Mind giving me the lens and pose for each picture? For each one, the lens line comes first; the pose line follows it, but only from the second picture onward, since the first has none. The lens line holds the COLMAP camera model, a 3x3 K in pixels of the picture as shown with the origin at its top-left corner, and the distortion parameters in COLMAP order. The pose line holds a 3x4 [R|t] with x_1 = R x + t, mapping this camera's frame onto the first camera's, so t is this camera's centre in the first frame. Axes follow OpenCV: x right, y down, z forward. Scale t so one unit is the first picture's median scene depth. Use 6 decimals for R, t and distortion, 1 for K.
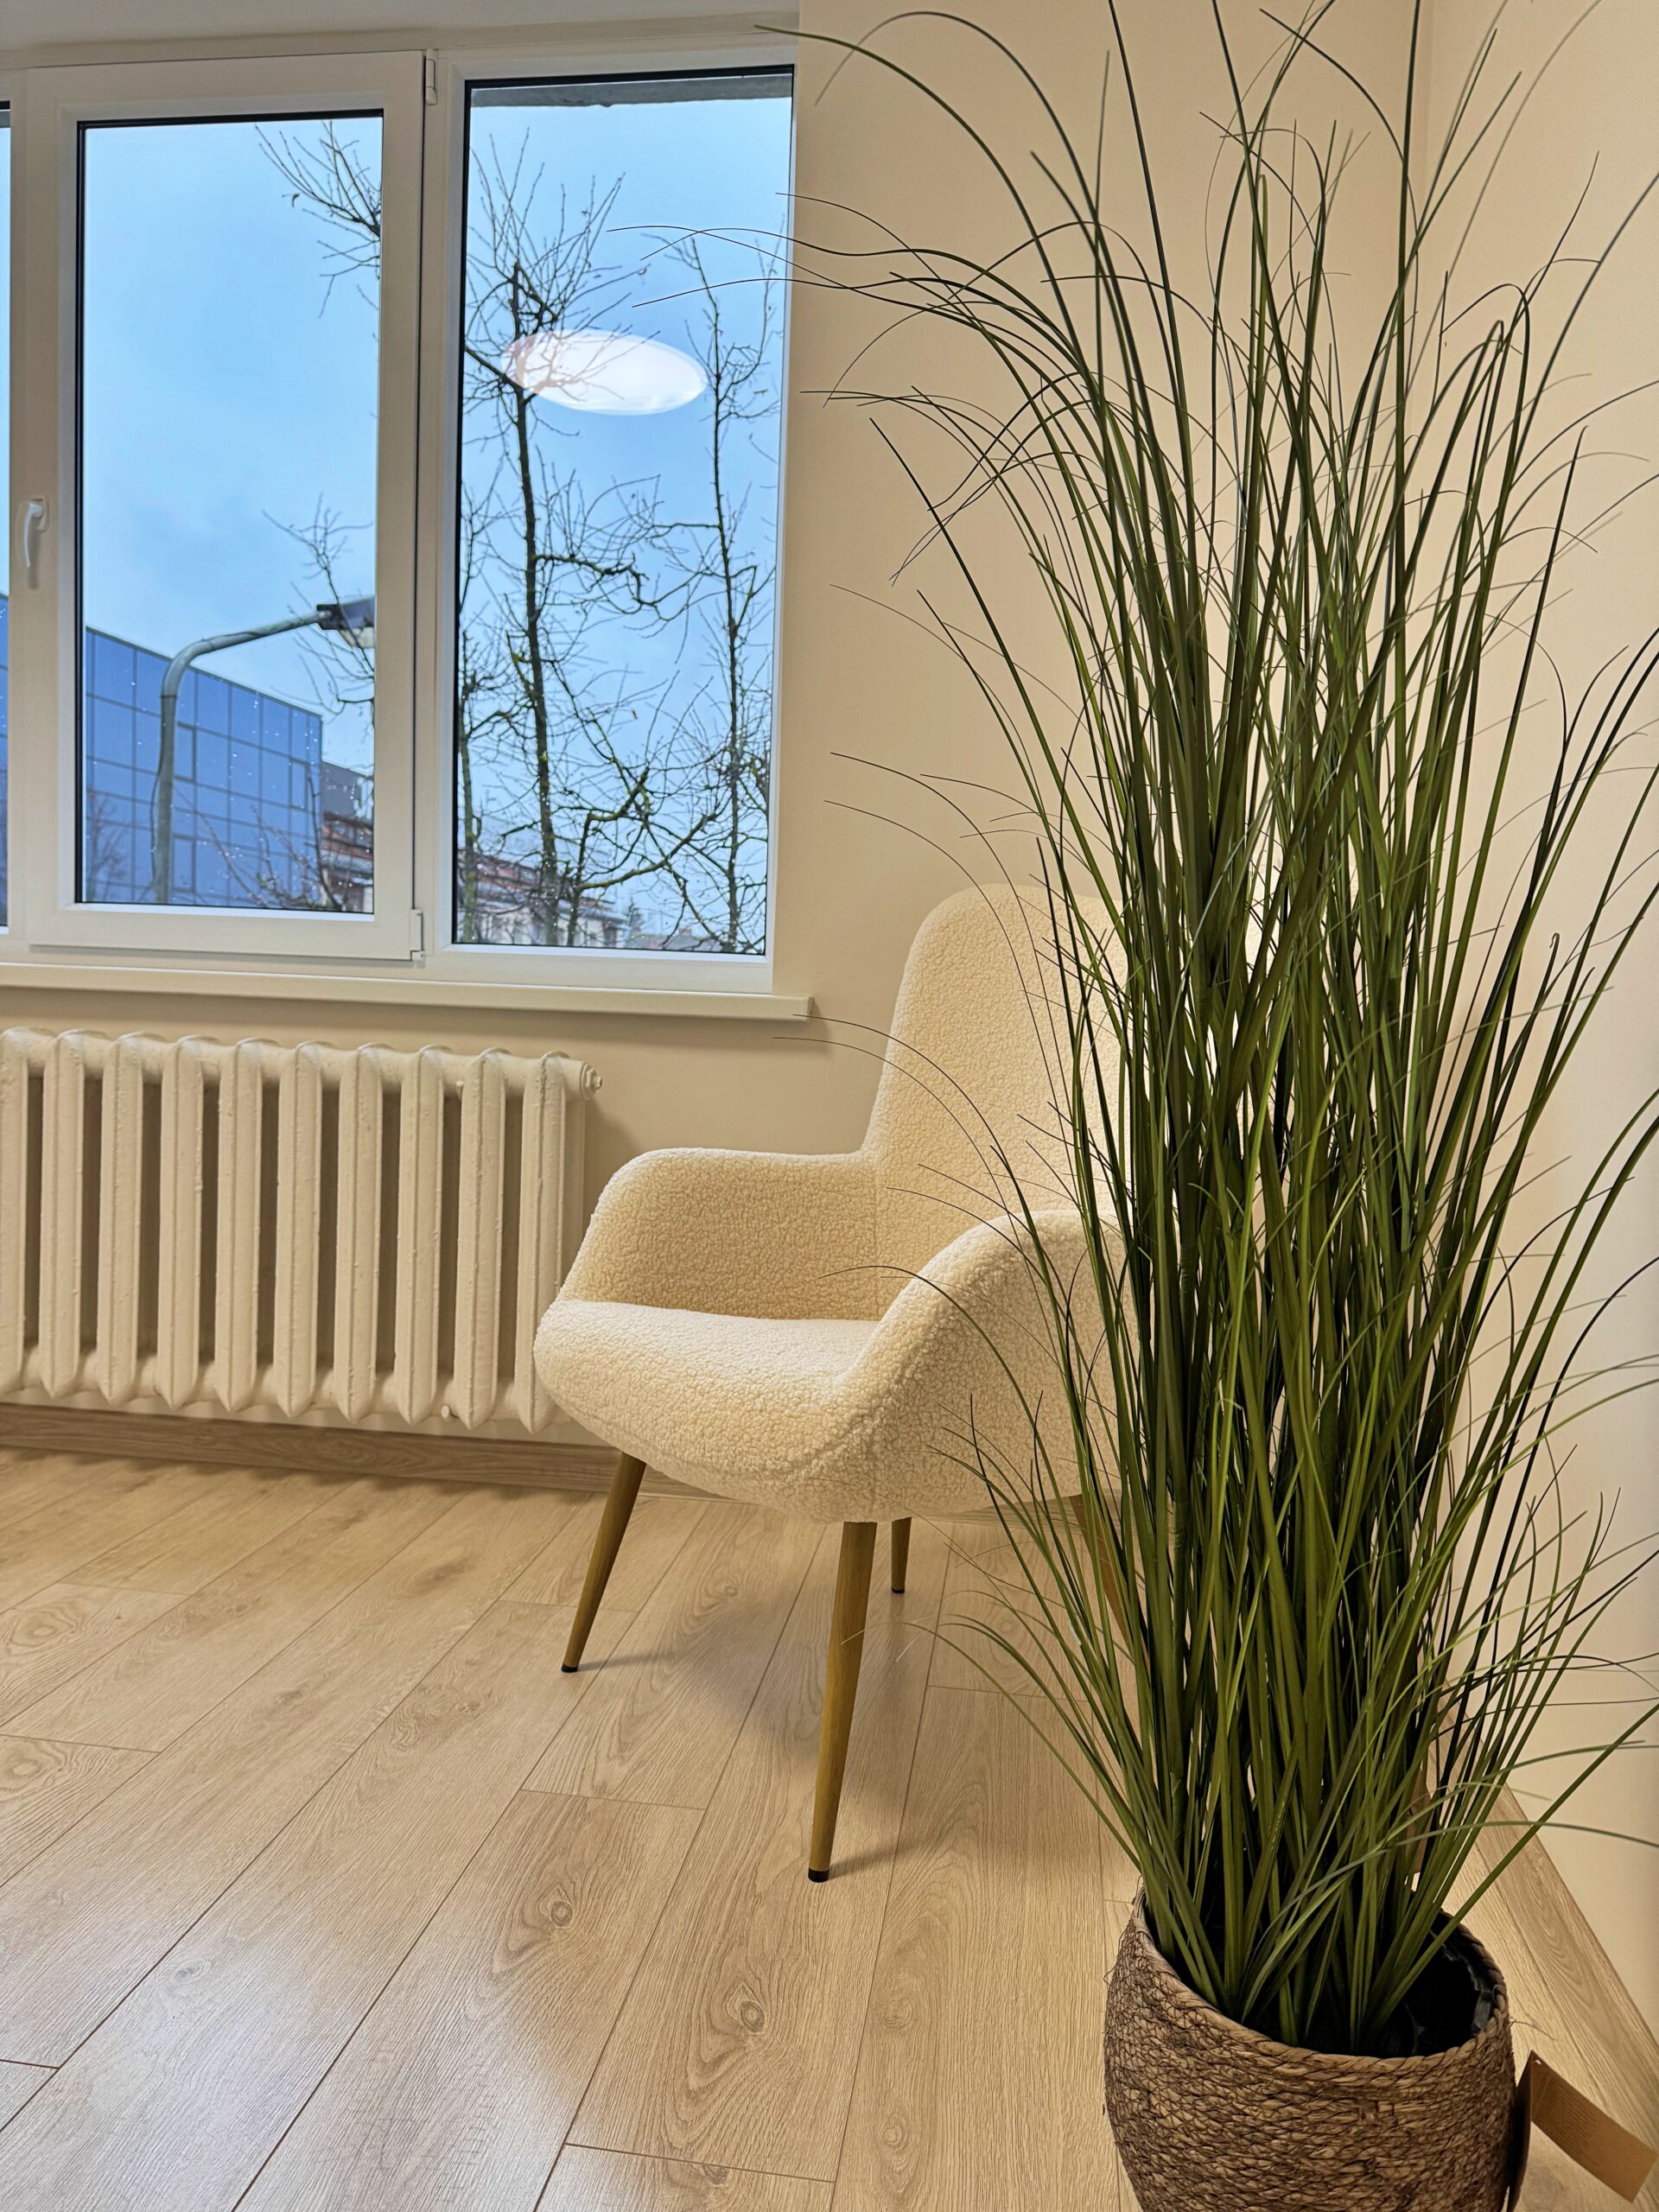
lens RADIAL K [[1547.3, 0, 844.1], [0, 1547.3, 1110.4], [0, 0, 1]] dist [0.055417, -0.074300]
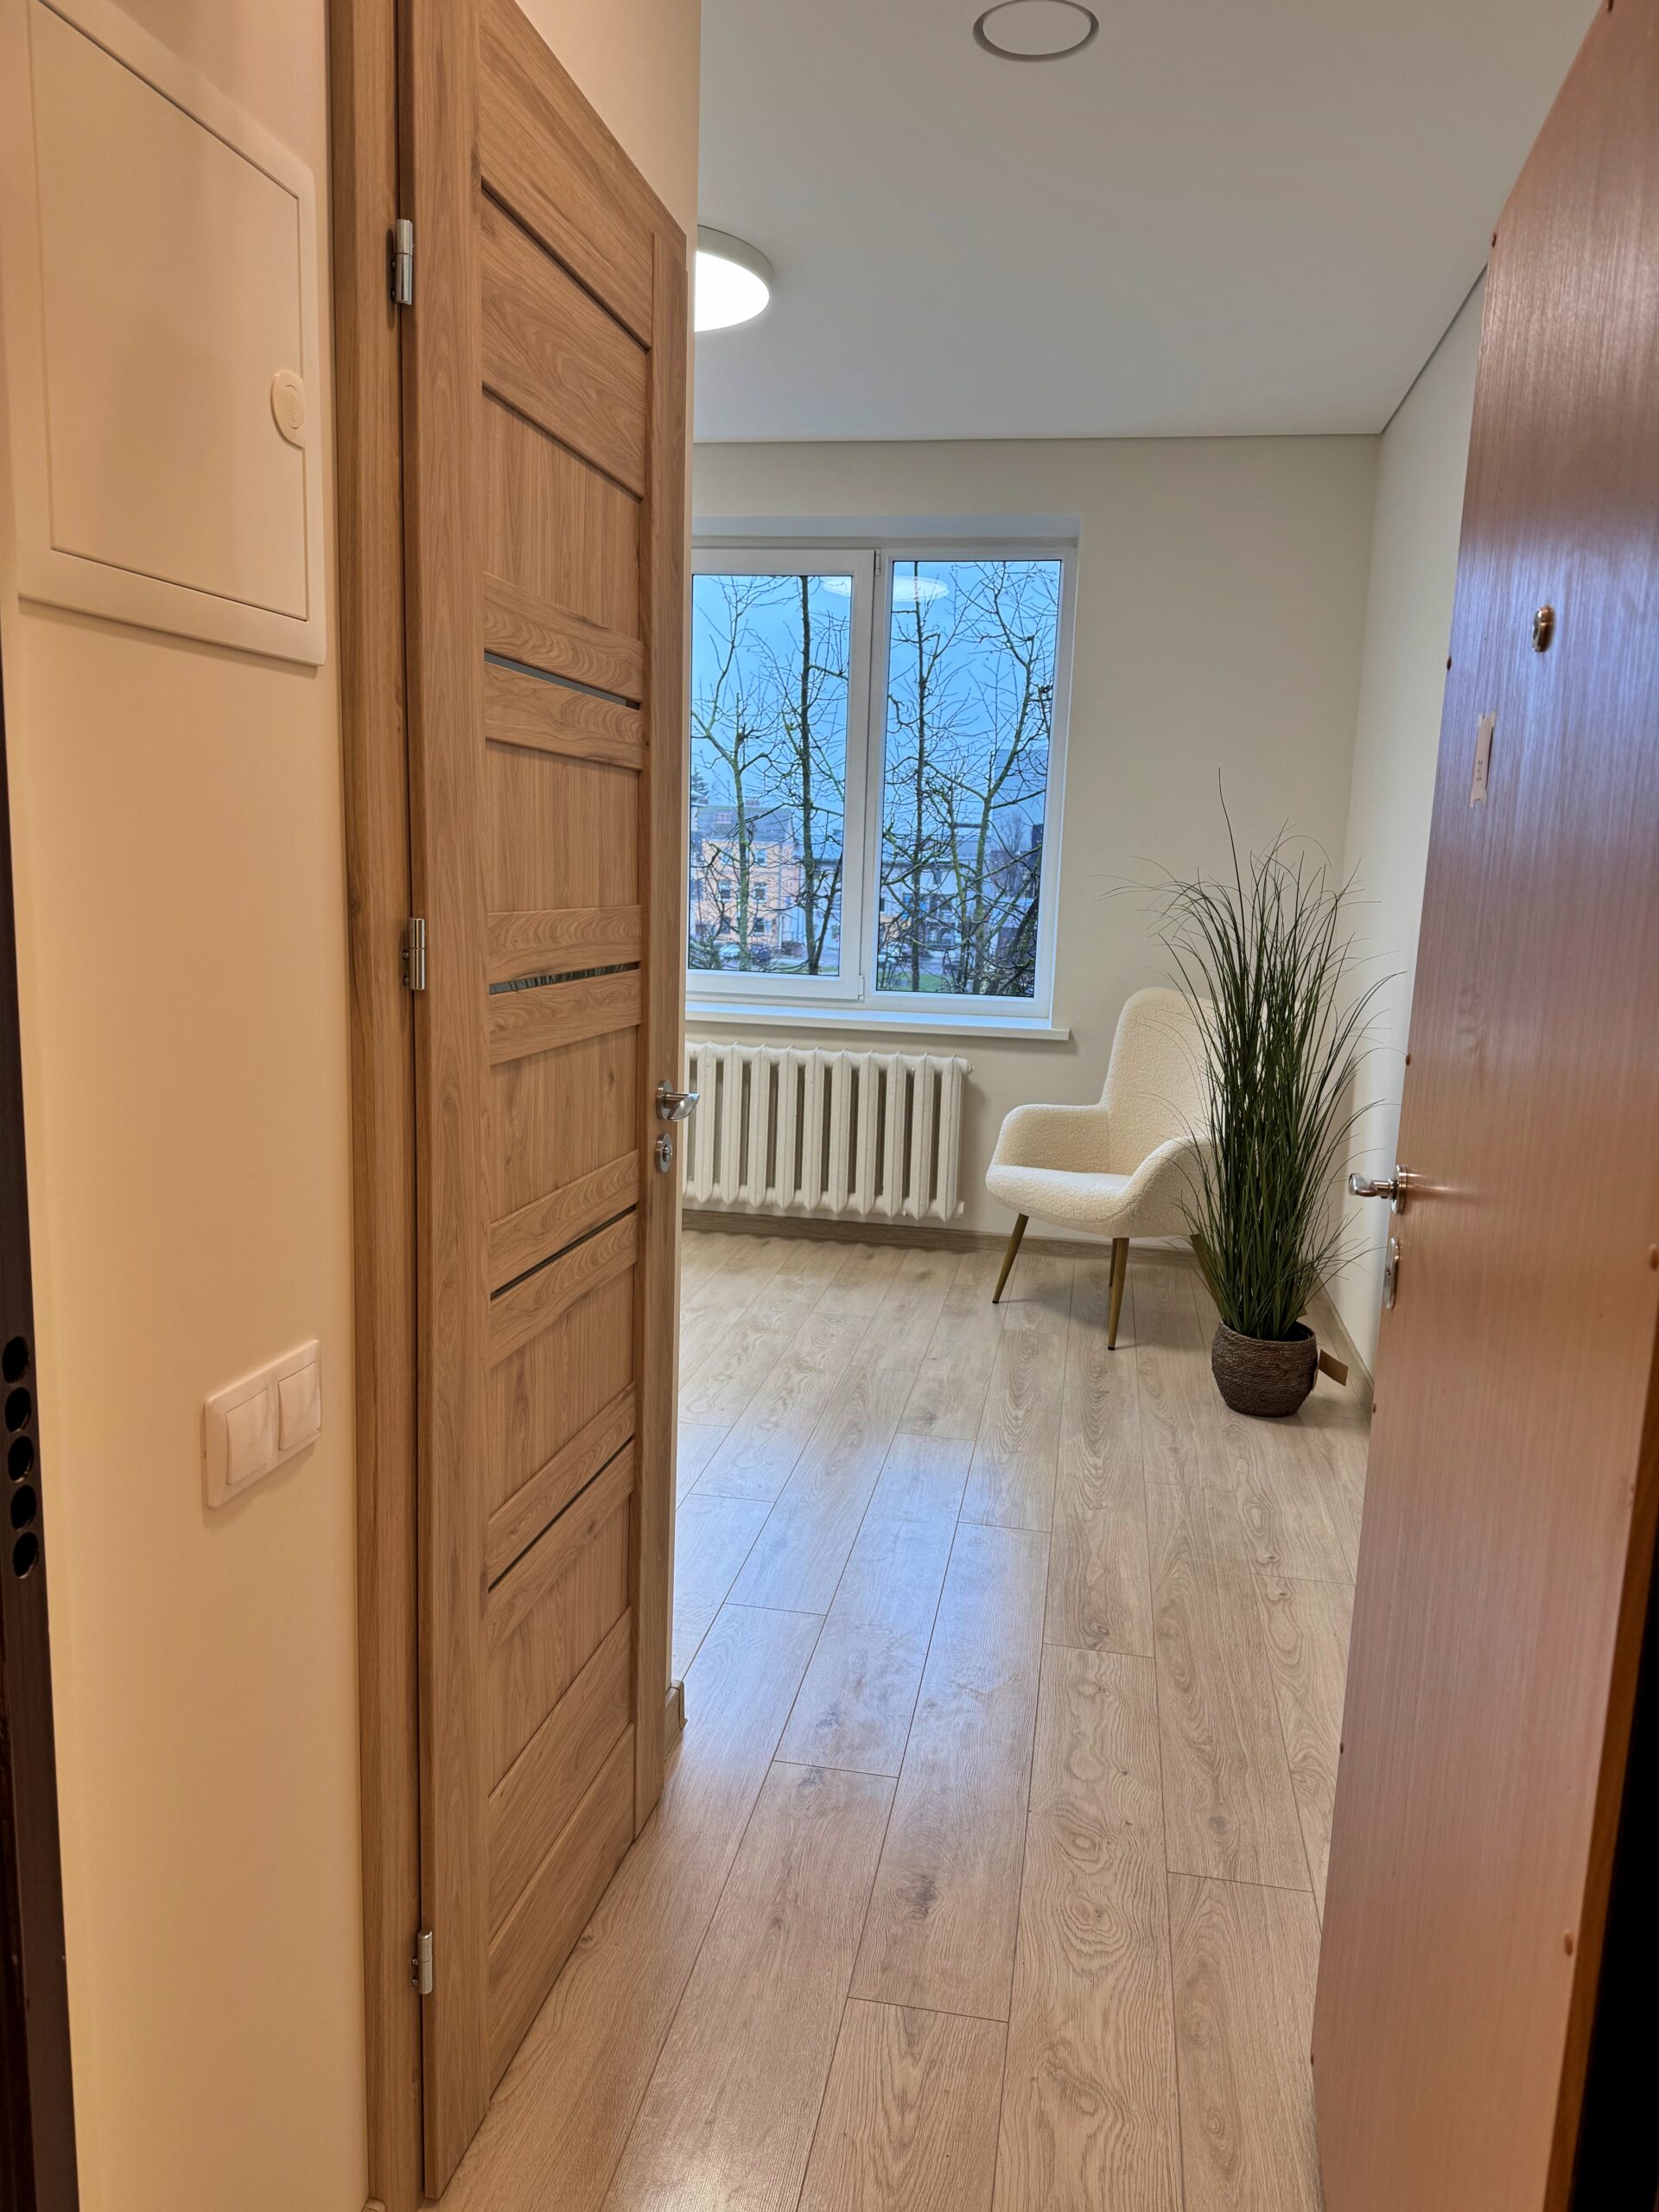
lens RADIAL K [[1519.2, 0, 834.0], [0, 1519.2, 1121.7], [0, 0, 1]] dist [0.139746, -0.000233]
pose [[0.998955, 0.006068, -0.045293, -0.327775], [-0.001886, 0.995775, 0.091812, -0.179856], [0.045658, -0.091631, 0.994746, -1.519092]]
